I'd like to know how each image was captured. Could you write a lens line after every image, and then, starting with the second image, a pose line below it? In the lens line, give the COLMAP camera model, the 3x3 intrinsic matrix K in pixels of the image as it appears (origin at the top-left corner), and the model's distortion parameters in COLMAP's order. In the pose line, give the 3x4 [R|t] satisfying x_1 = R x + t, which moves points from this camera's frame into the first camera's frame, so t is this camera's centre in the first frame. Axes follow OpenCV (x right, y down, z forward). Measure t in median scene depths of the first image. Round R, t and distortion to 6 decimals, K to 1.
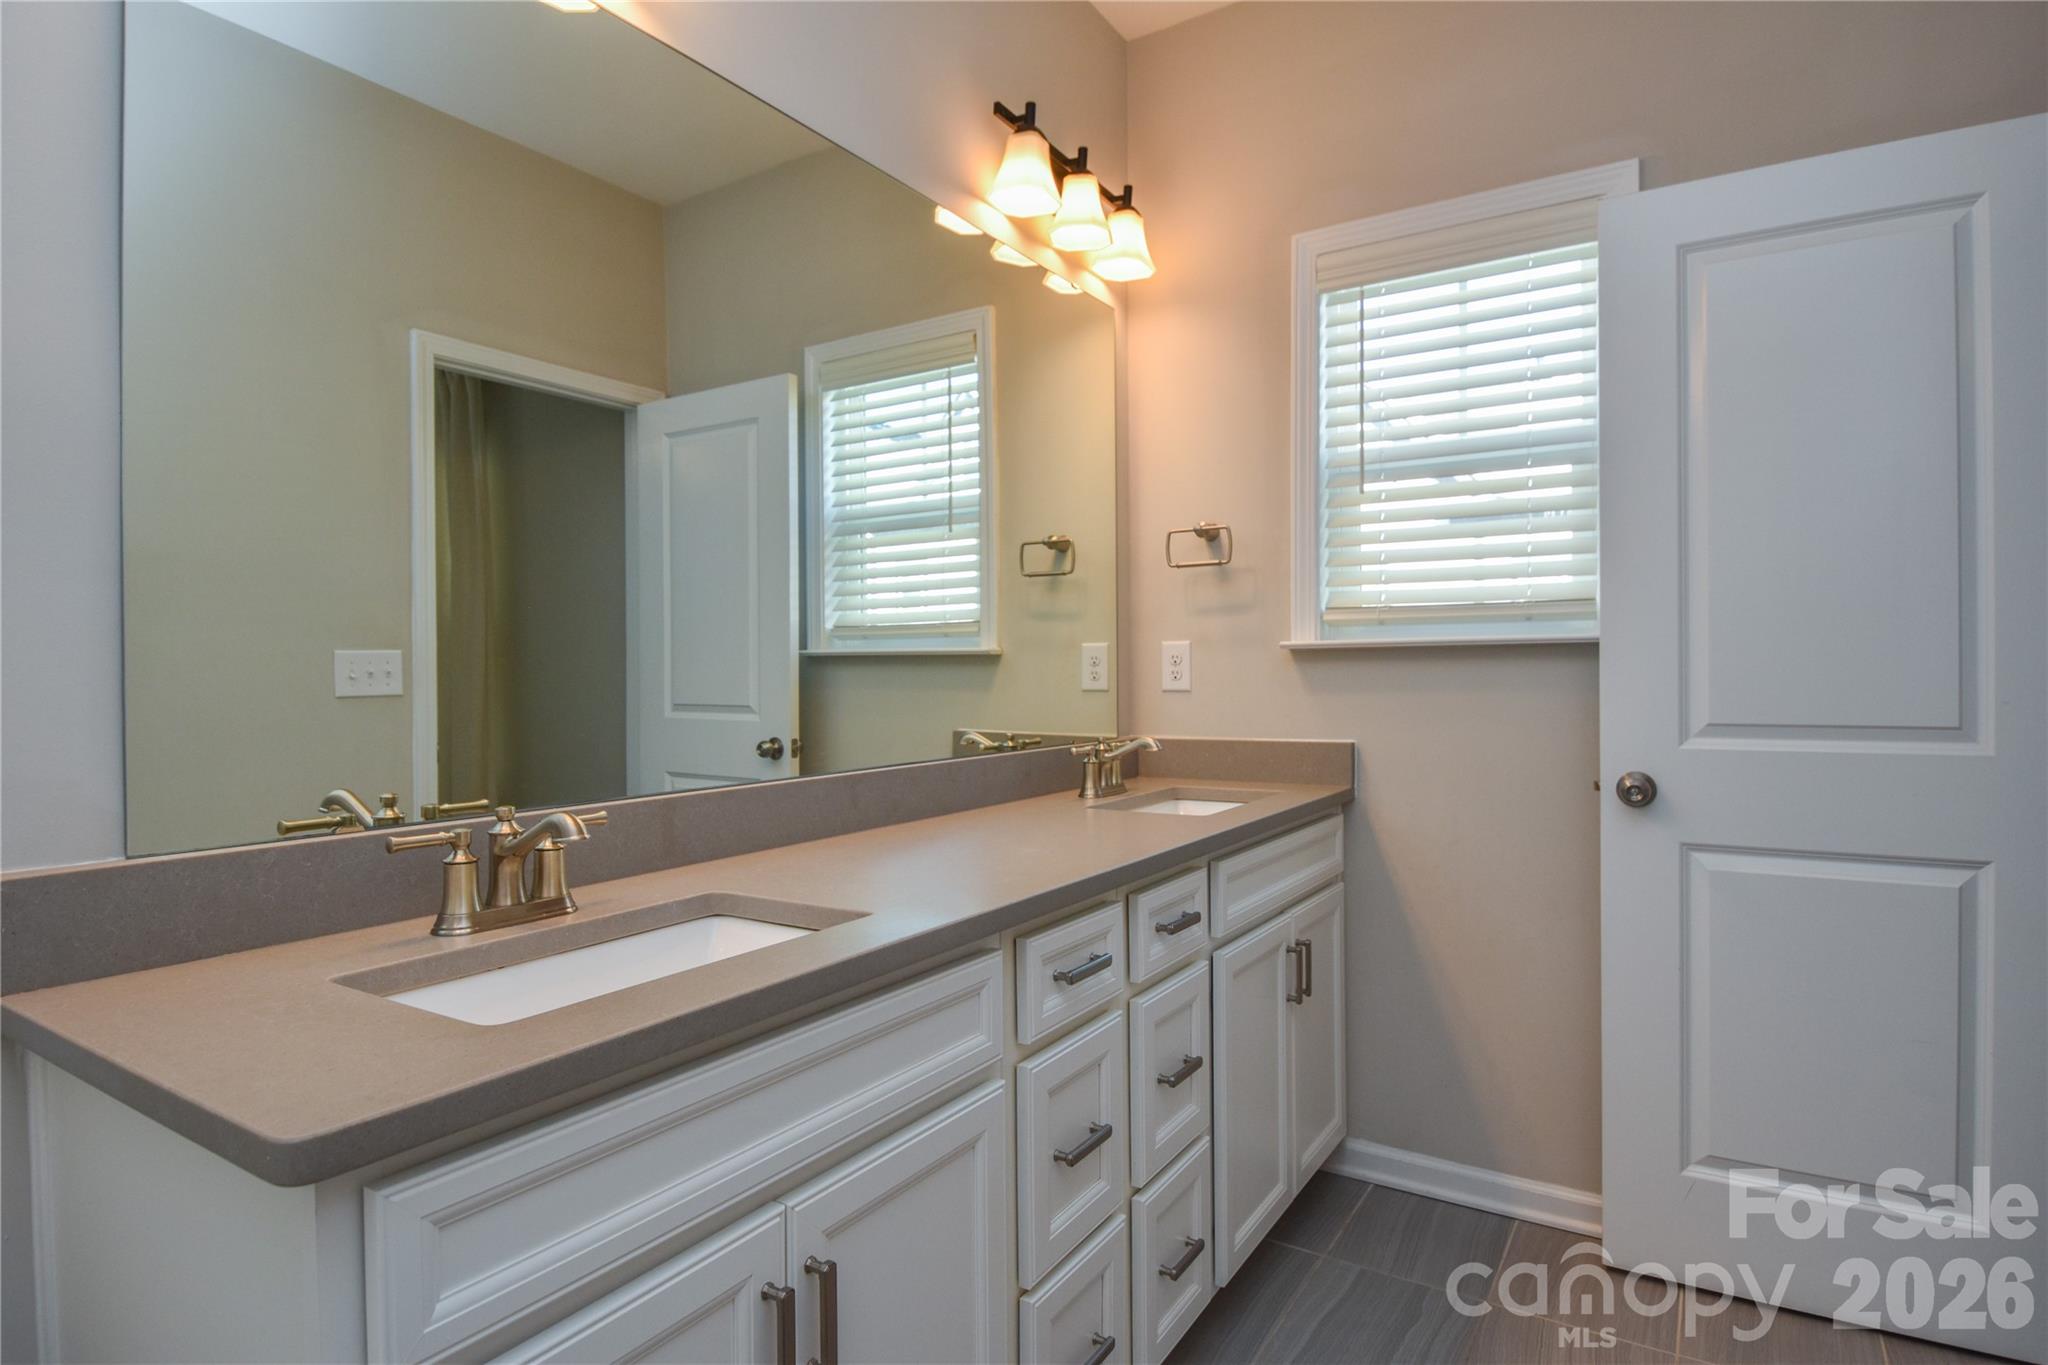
lens RADIAL K [[1093.4, 0, 1024.0], [0, 1093.4, 682.5], [0, 0, 1]] dist [0.000672, 0.000090]
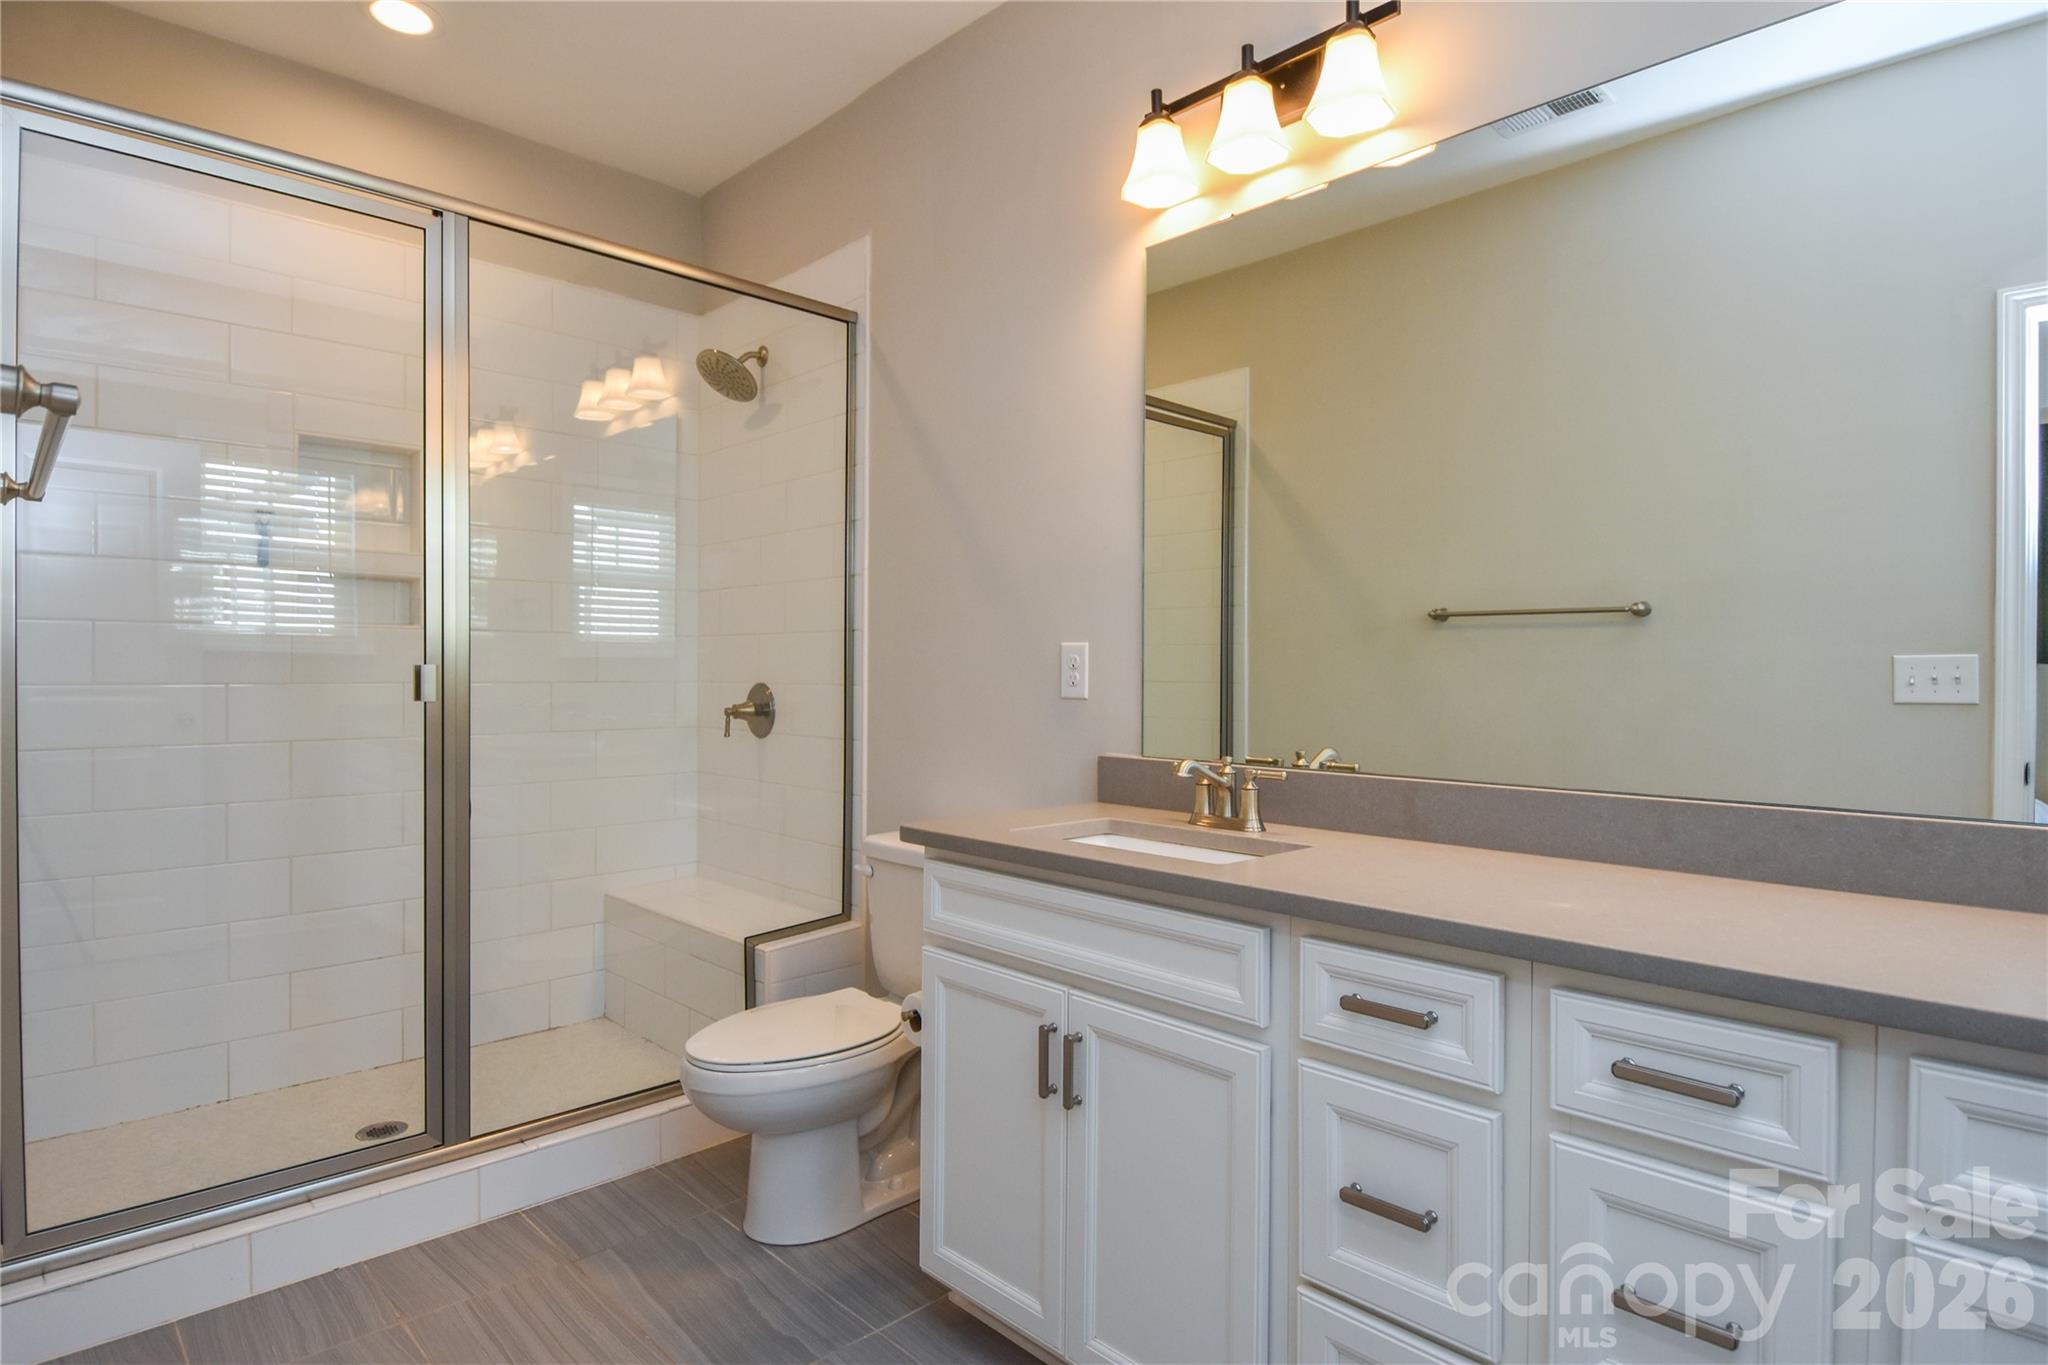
lens RADIAL K [[1093.4, 0, 1024.0], [0, 1093.4, 682.5], [0, 0, 1]] dist [0.000672, 0.000090]
pose [[-0.236316, 0.012204, -0.971600, 1.125119], [-0.017041, 0.999715, 0.016702, -0.017812], [0.971527, 0.020504, -0.236041, 1.043778]]
